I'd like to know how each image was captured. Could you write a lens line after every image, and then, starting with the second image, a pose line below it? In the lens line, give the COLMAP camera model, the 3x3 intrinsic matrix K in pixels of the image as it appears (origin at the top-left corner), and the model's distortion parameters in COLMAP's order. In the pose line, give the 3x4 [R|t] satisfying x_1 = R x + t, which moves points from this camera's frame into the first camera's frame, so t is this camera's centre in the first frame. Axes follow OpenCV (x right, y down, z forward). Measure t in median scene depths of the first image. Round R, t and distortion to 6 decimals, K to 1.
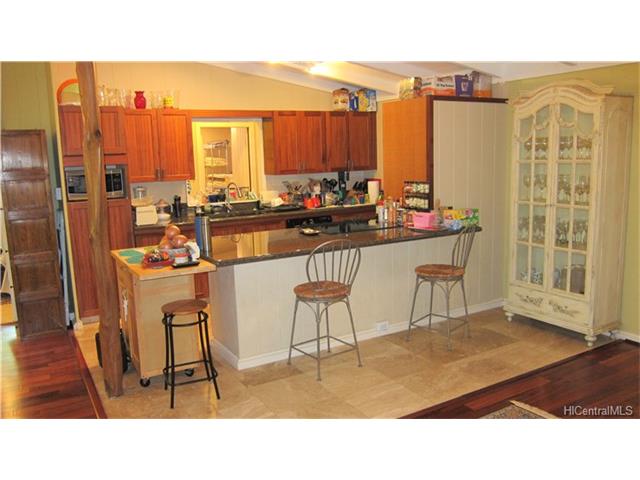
lens RADIAL K [[567.7, 0, 319.5], [0, 567.7, 239.8], [0, 0, 1]] dist [0.005042, 0.002913]
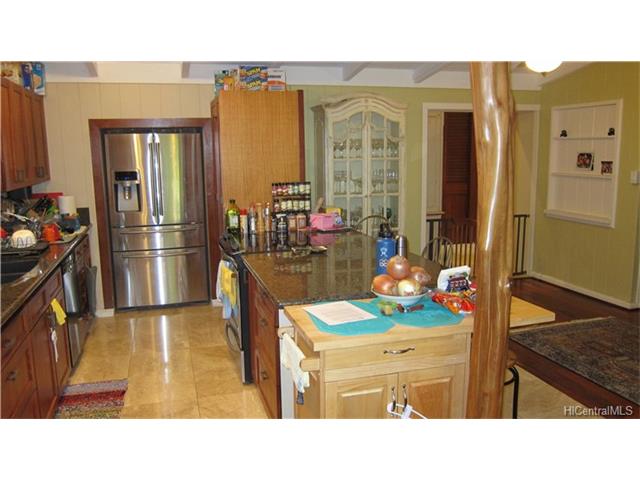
lens RADIAL K [[567.7, 0, 320.0], [0, 567.7, 241.1], [0, 0, 1]] dist [0.005042, 0.002913]
pose [[0.186898, -0.142103, 0.972047, -0.887438], [0.156828, 0.981109, 0.113275, -0.130340], [-0.969781, 0.131273, 0.205653, 0.950505]]
